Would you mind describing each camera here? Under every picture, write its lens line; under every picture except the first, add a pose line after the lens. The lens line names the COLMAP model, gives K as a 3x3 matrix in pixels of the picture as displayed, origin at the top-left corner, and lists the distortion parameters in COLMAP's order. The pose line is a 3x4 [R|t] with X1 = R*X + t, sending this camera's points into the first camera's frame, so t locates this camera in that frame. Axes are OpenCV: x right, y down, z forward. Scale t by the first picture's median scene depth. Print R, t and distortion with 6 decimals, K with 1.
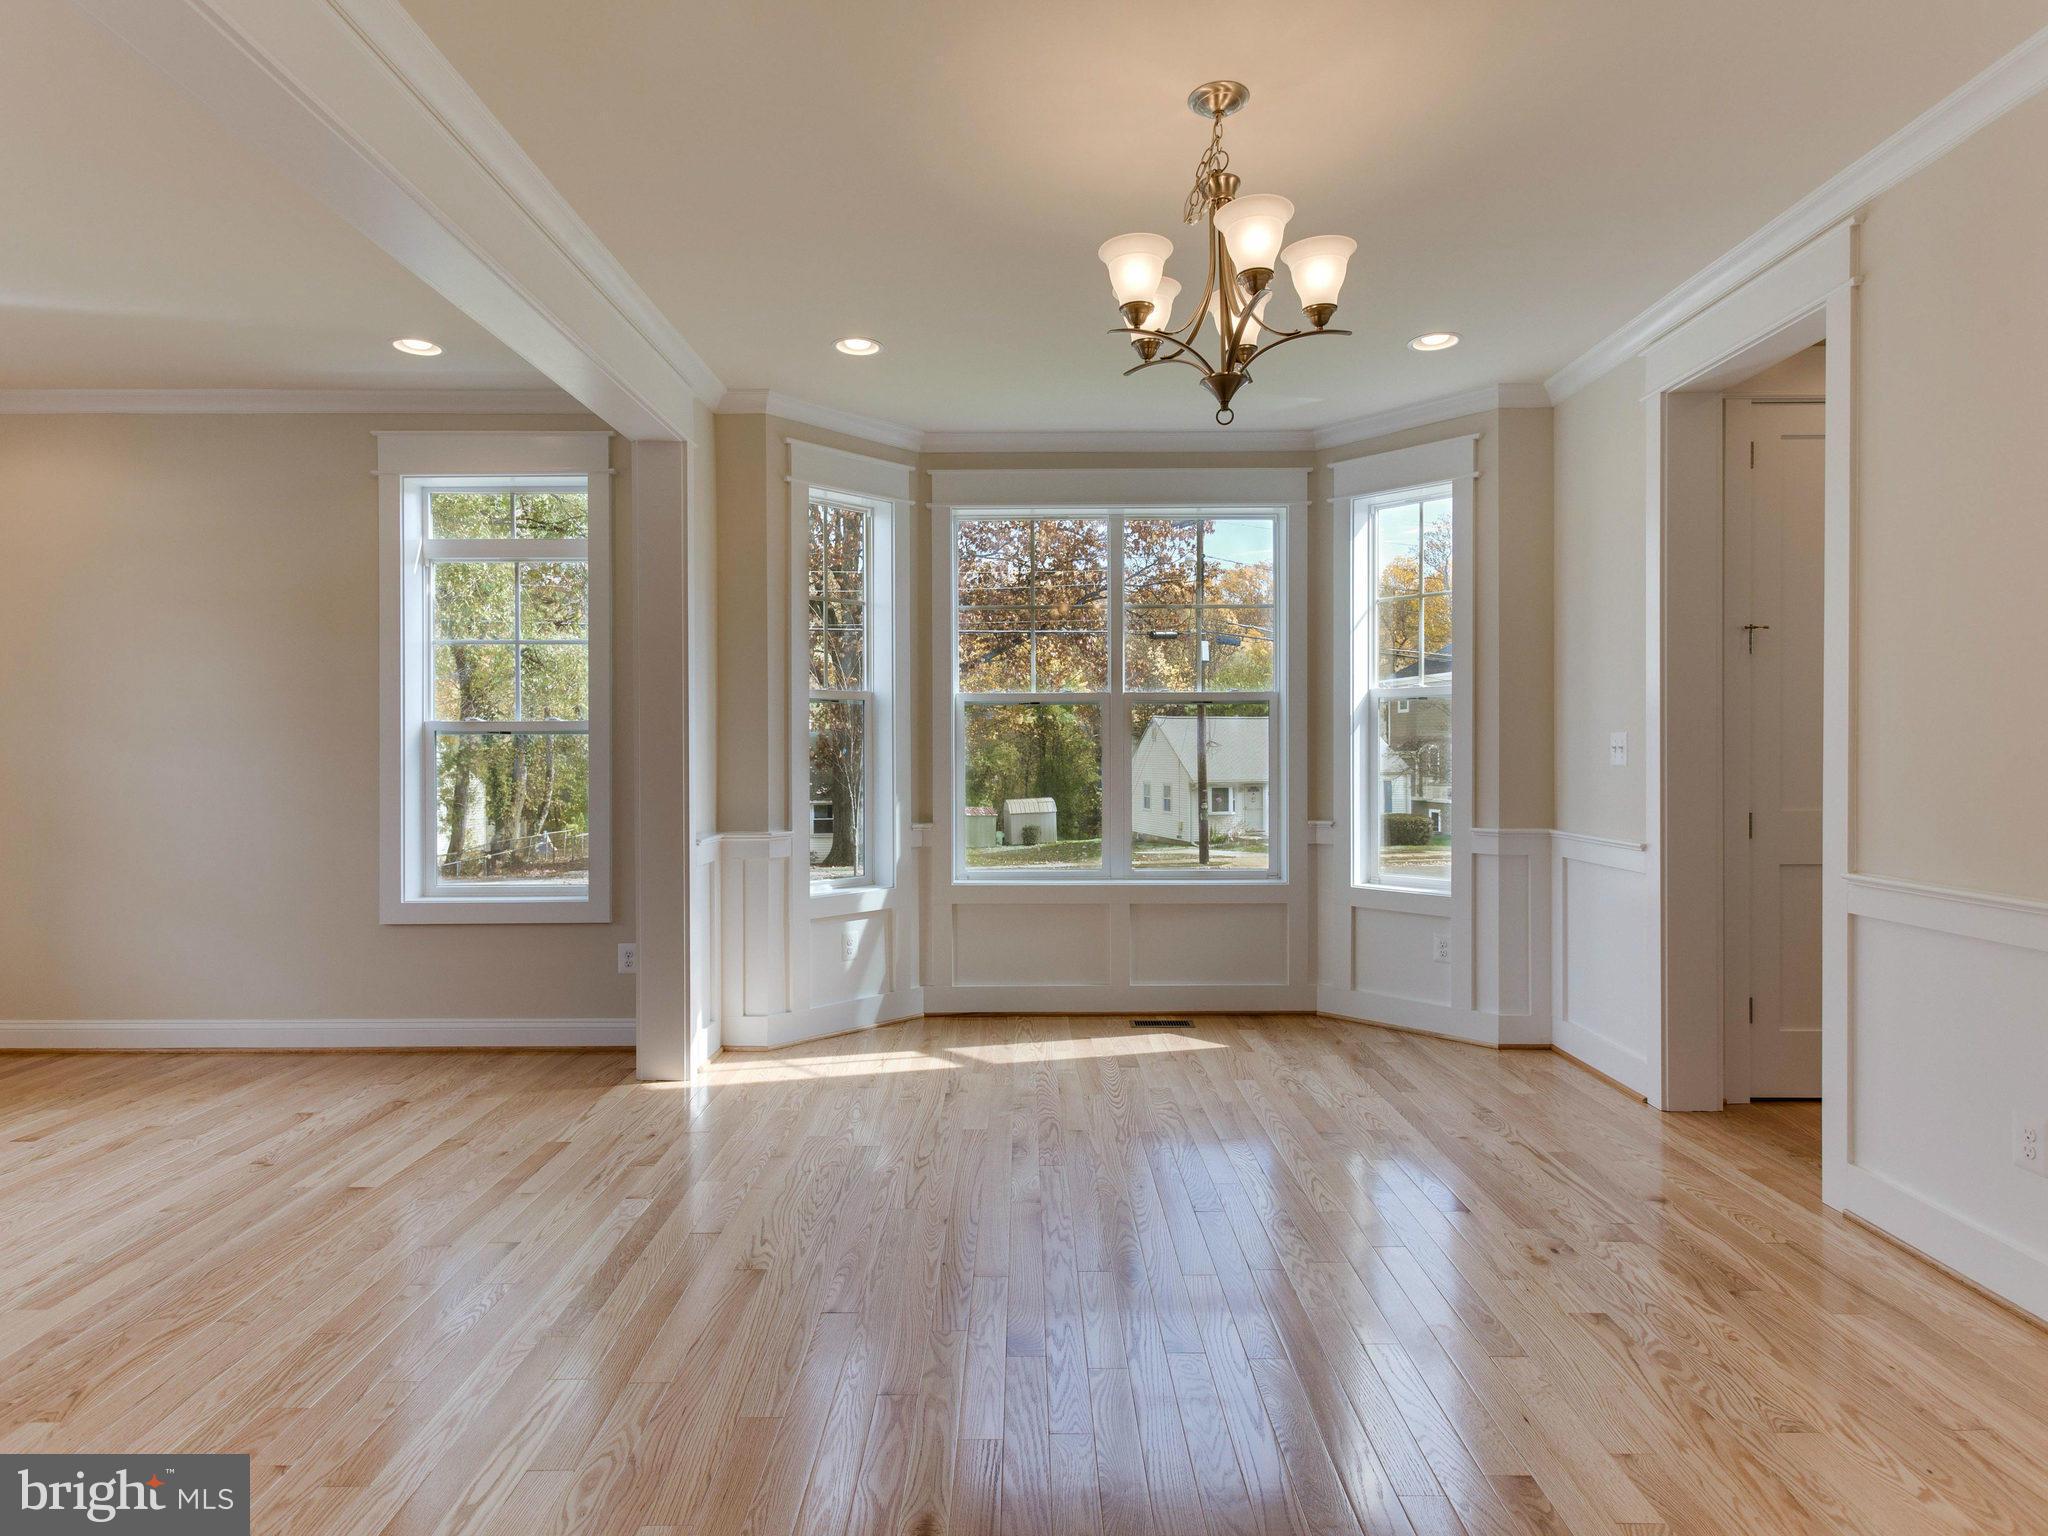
lens RADIAL K [[1075.3, 0, 1021.6], [0, 1075.3, 759.9], [0, 0, 1]] dist [0.012354, -0.004359]
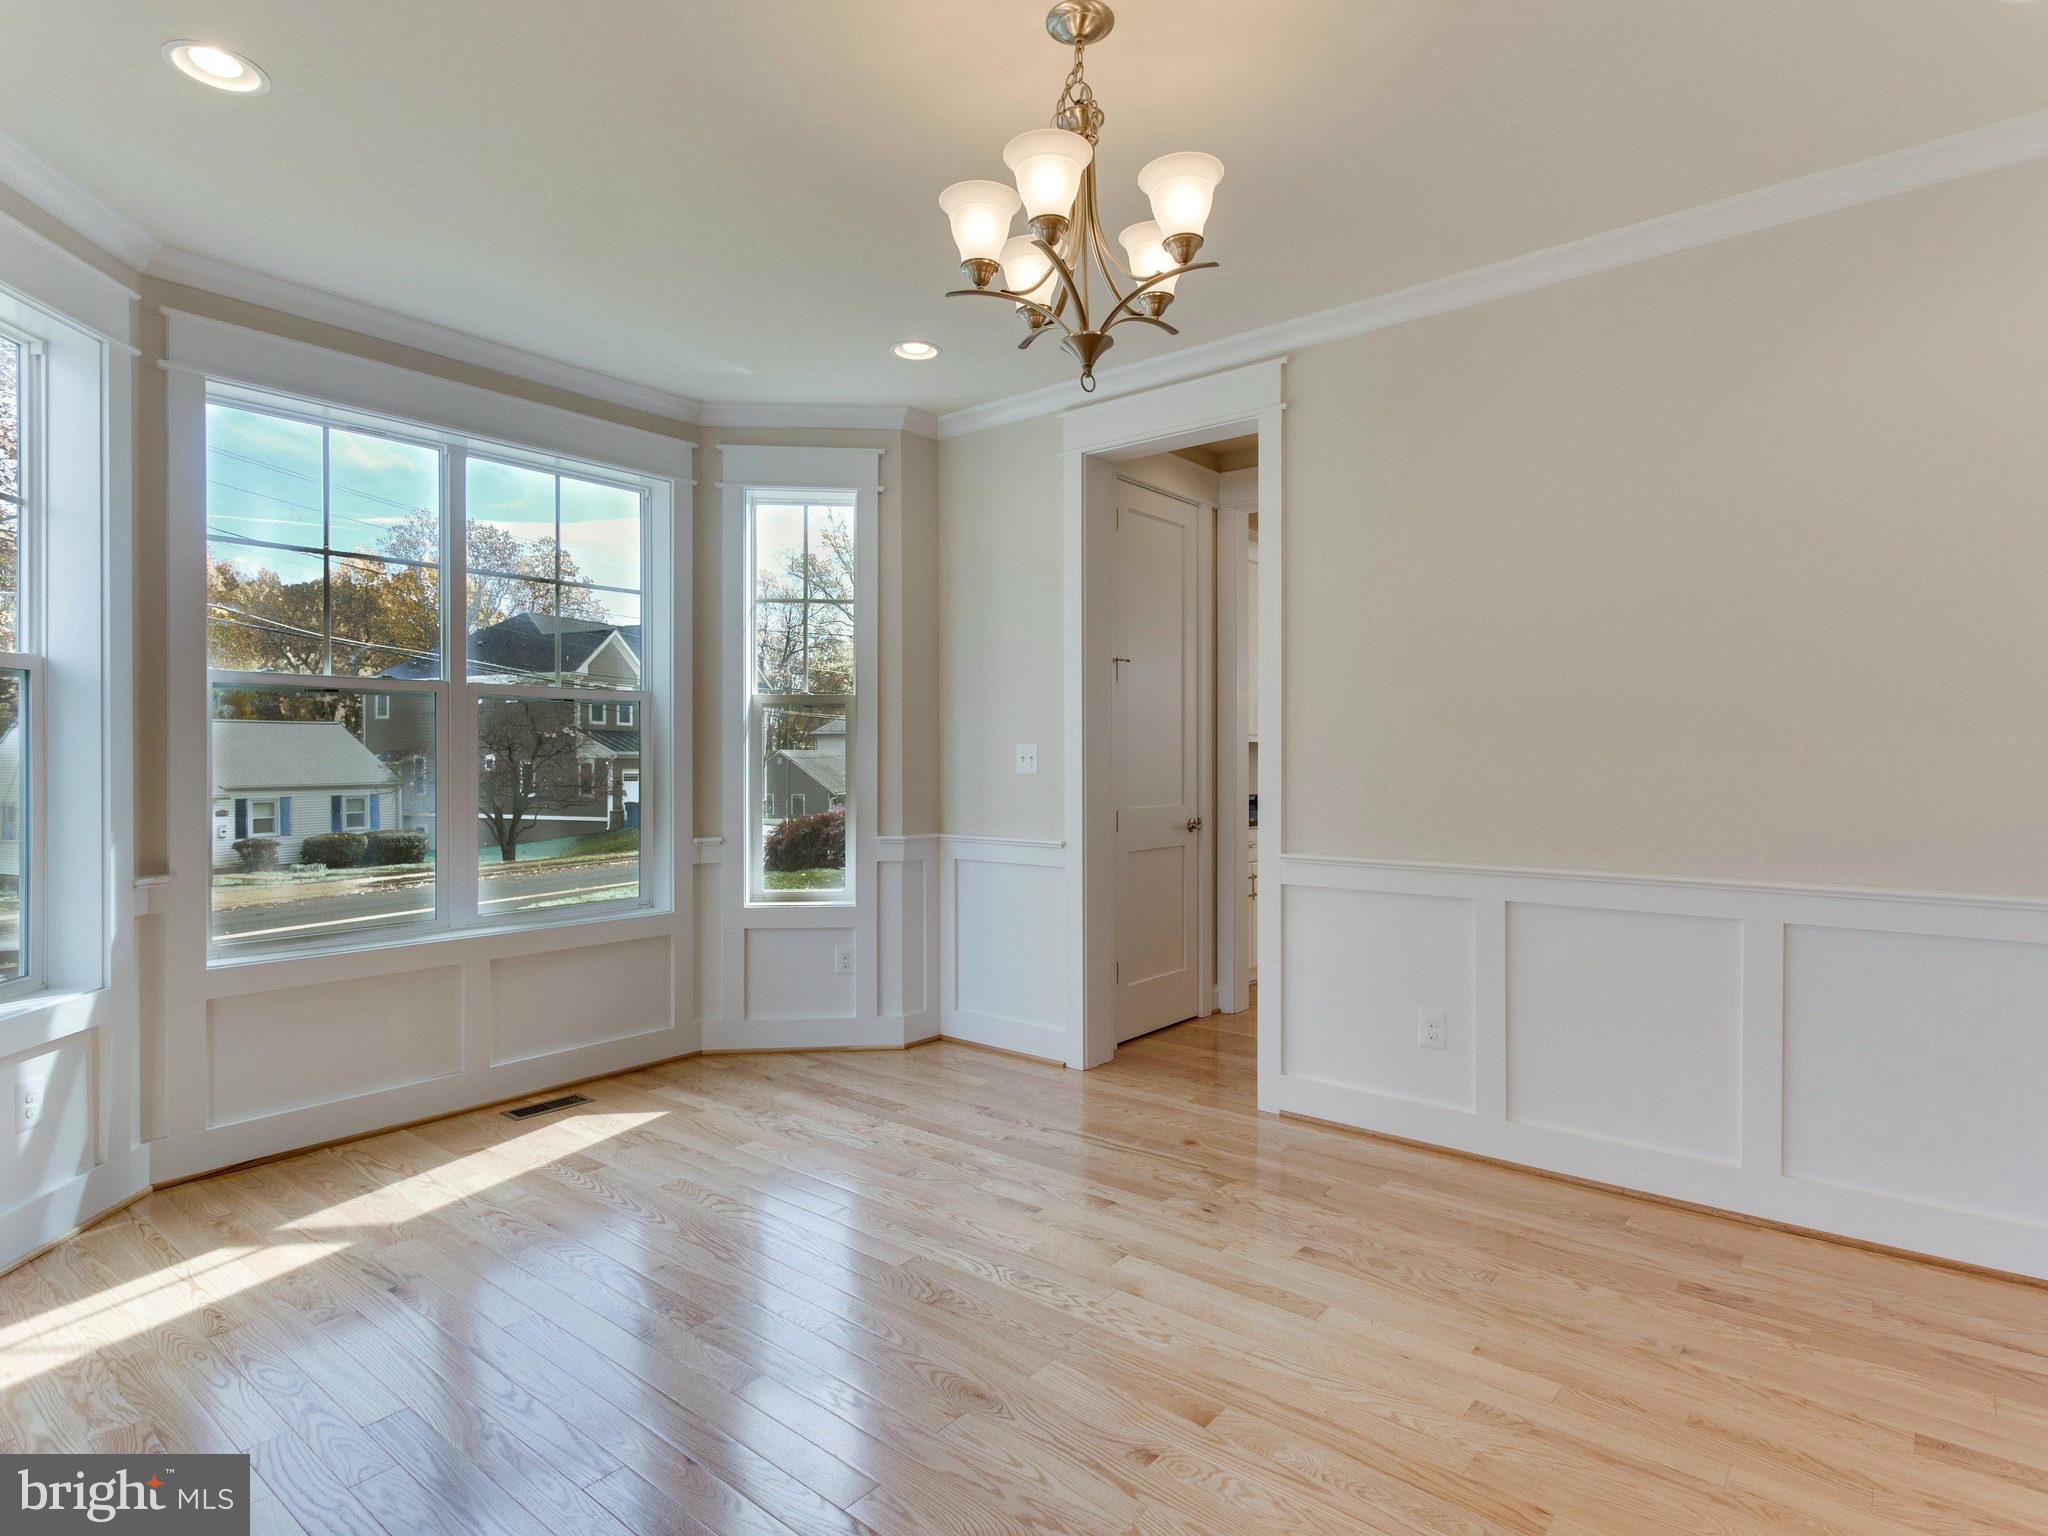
lens RADIAL K [[1075.3, 0, 1021.6], [0, 1075.3, 765.1], [0, 0, 1]] dist [0.012354, -0.004359]
pose [[0.643193, -0.001667, 0.765703, -0.269821], [0.004873, 0.999986, -0.001916, -0.001608], [-0.765689, 0.004964, 0.643192, 0.243607]]
